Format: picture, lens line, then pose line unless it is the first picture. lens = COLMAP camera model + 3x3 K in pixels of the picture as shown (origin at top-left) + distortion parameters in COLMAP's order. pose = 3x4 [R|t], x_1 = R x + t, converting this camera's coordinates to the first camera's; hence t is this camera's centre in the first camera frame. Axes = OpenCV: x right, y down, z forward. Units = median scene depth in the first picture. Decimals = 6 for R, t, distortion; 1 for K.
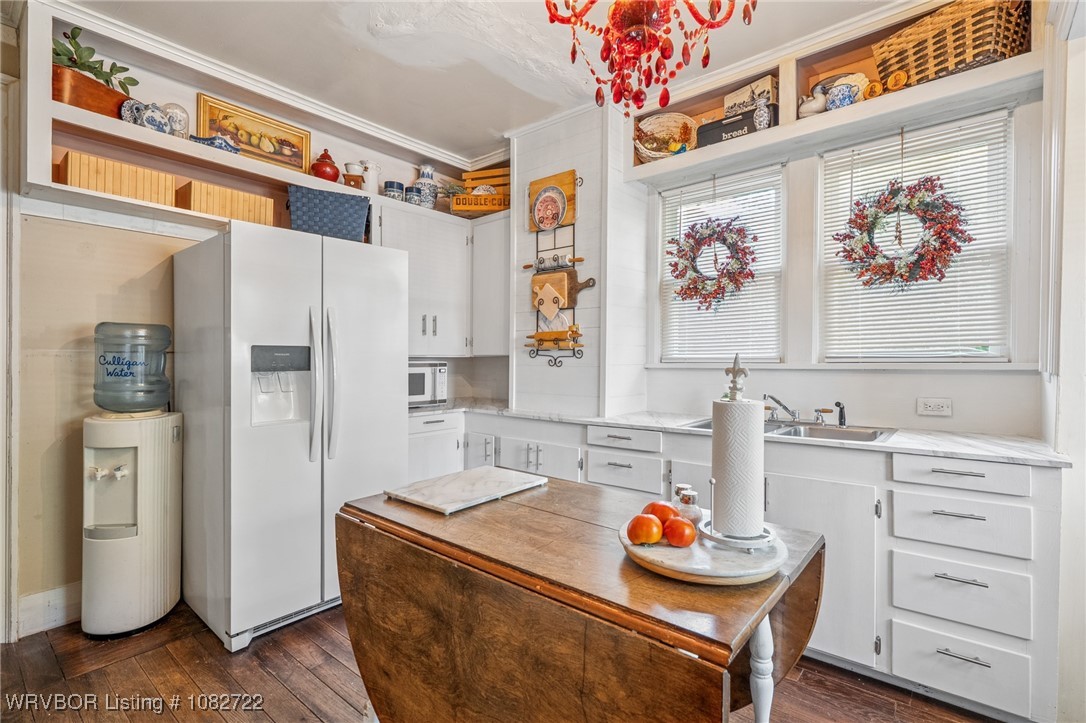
lens RADIAL K [[504.2, 0, 547.8], [0, 504.2, 355.4], [0, 0, 1]] dist [0.000619, 0.000426]
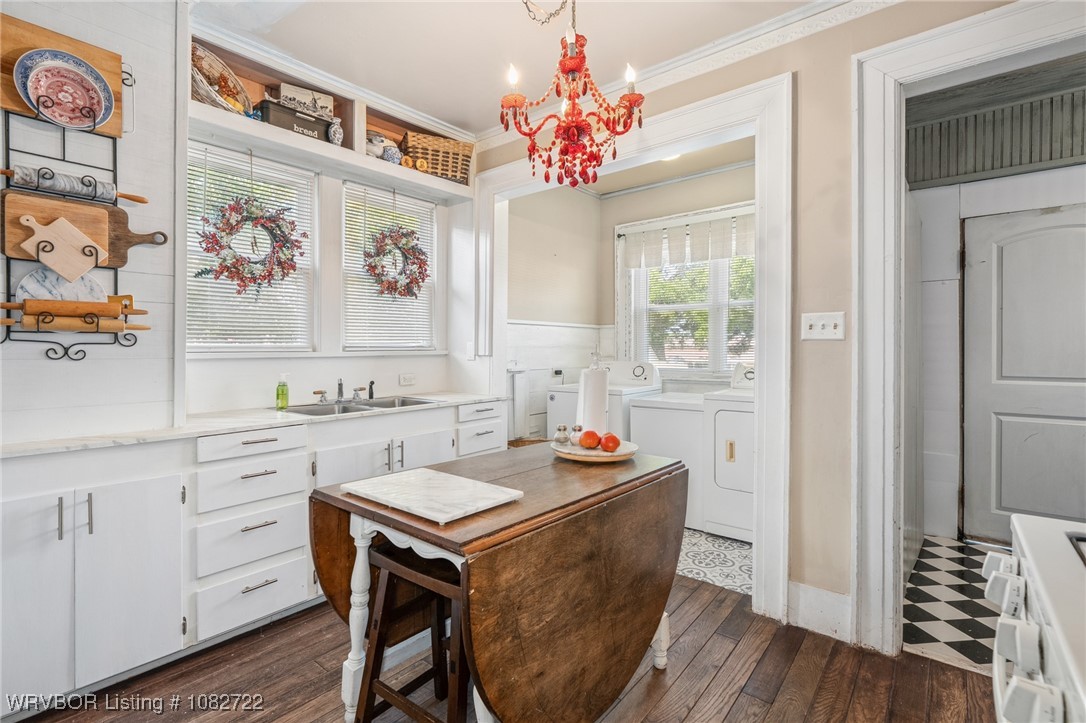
lens RADIAL K [[497.6, 0, 530.4], [0, 497.6, 357.1], [0, 0, 1]] dist [-0.020685, -0.000026]
pose [[0.015181, -0.014691, 0.999777, -0.624349], [-0.006370, 0.999870, 0.014790, 0.007448], [-0.999864, -0.006593, 0.015086, 0.503018]]
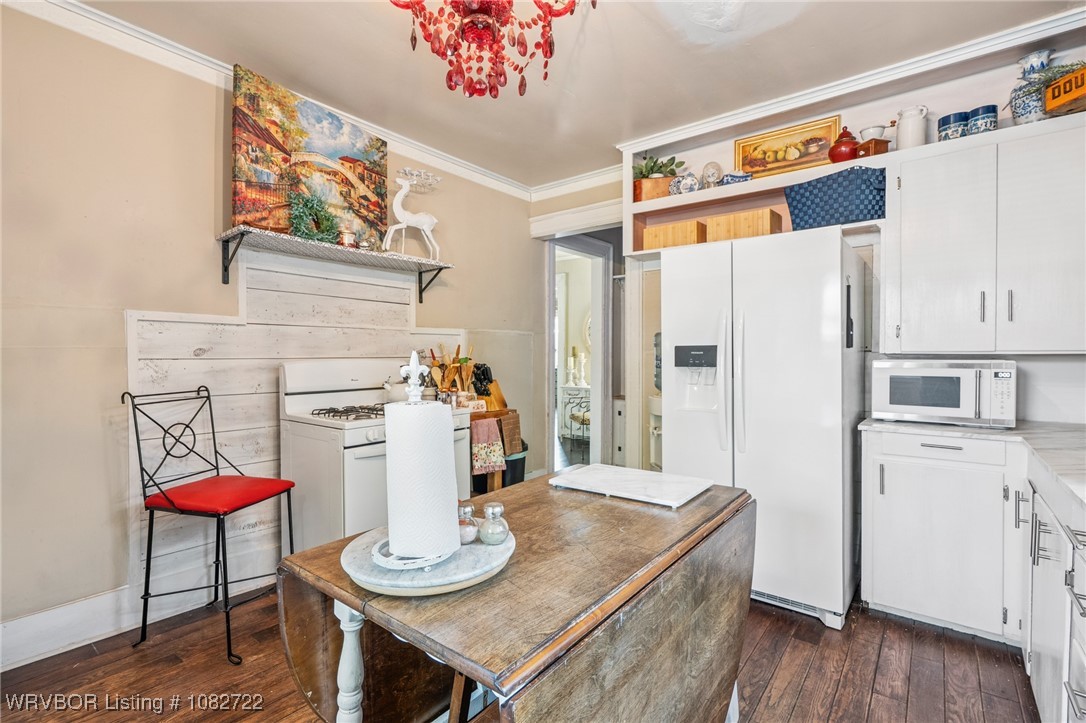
lens RADIAL K [[504.2, 0, 547.8], [0, 504.2, 355.4], [0, 0, 1]] dist [0.000619, 0.000426]
pose [[0.025331, 0.002028, -0.999677, 0.524645], [0.004471, 0.999988, 0.002142, 0.000908], [0.999669, -0.004524, 0.025322, 0.498318]]
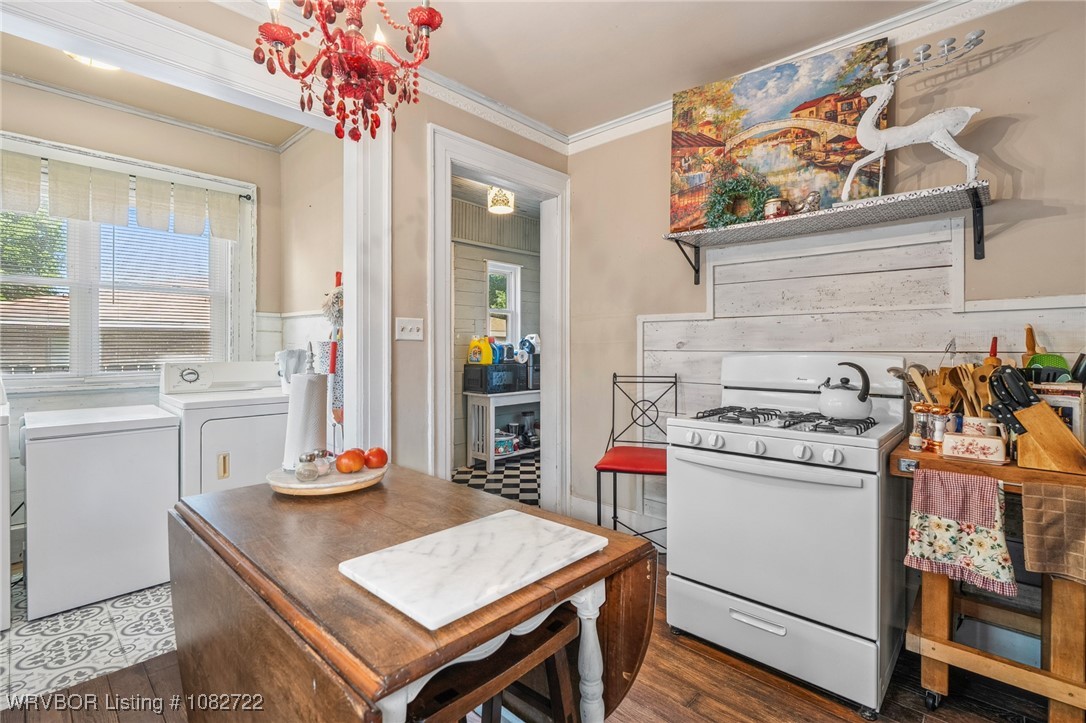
lens RADIAL K [[504.4, 0, 541.6], [0, 504.4, 344.4], [0, 0, 1]] dist [0.000807, 0.000215]
pose [[-0.997152, -0.003102, 0.075352, -0.168205], [-0.004035, 0.999917, -0.012232, 0.006959], [-0.075308, -0.012501, -0.997082, 0.991158]]
